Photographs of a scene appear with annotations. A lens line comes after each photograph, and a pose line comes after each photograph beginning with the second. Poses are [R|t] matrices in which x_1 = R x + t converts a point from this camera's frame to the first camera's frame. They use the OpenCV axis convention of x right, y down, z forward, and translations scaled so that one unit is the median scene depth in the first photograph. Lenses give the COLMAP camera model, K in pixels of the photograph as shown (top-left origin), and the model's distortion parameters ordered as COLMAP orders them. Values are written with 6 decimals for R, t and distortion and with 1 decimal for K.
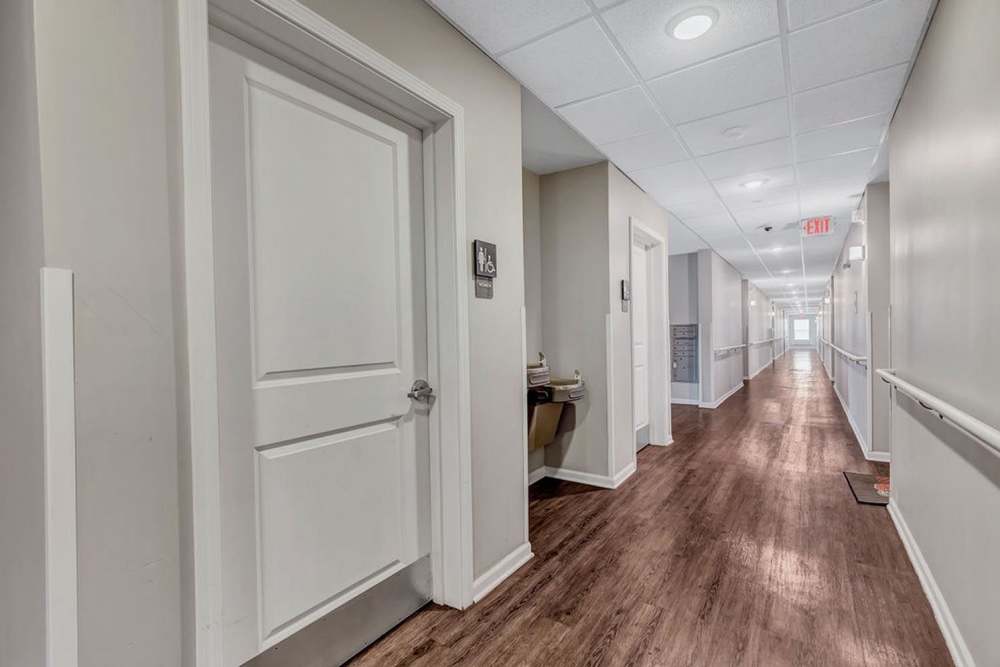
lens RADIAL K [[447.9, 0, 502.8], [0, 447.9, 334.0], [0, 0, 1]] dist [0.001281, 0.000399]
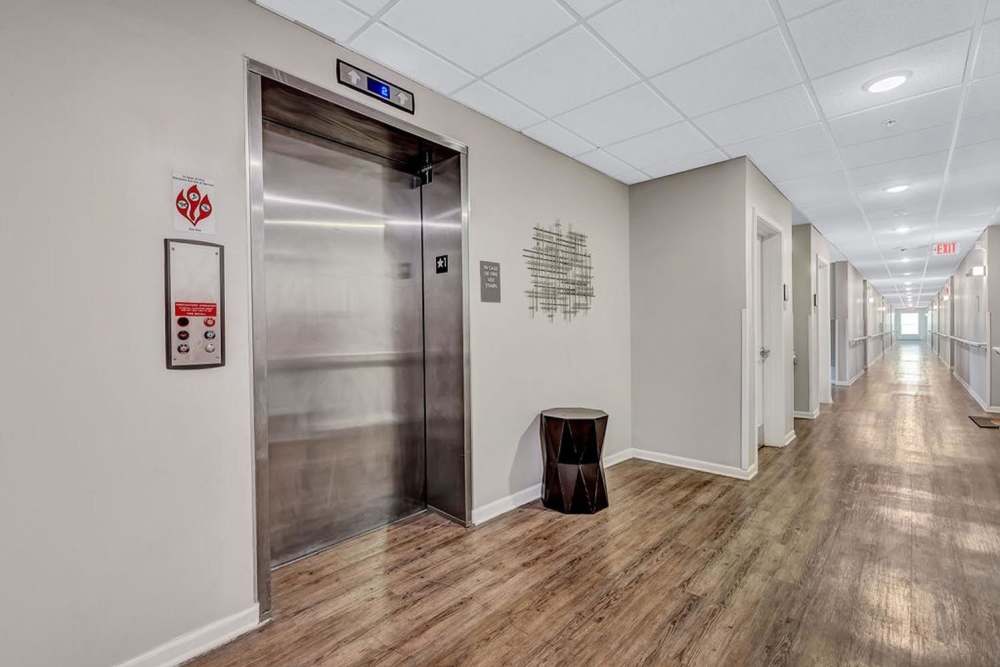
lens RADIAL K [[447.9, 0, 497.7], [0, 447.9, 335.2], [0, 0, 1]] dist [0.001281, 0.000399]
pose [[0.989381, -0.002554, -0.145322, -0.226235], [0.004270, 0.999925, 0.011494, 0.001949], [0.145282, -0.011993, 0.989318, -0.277987]]
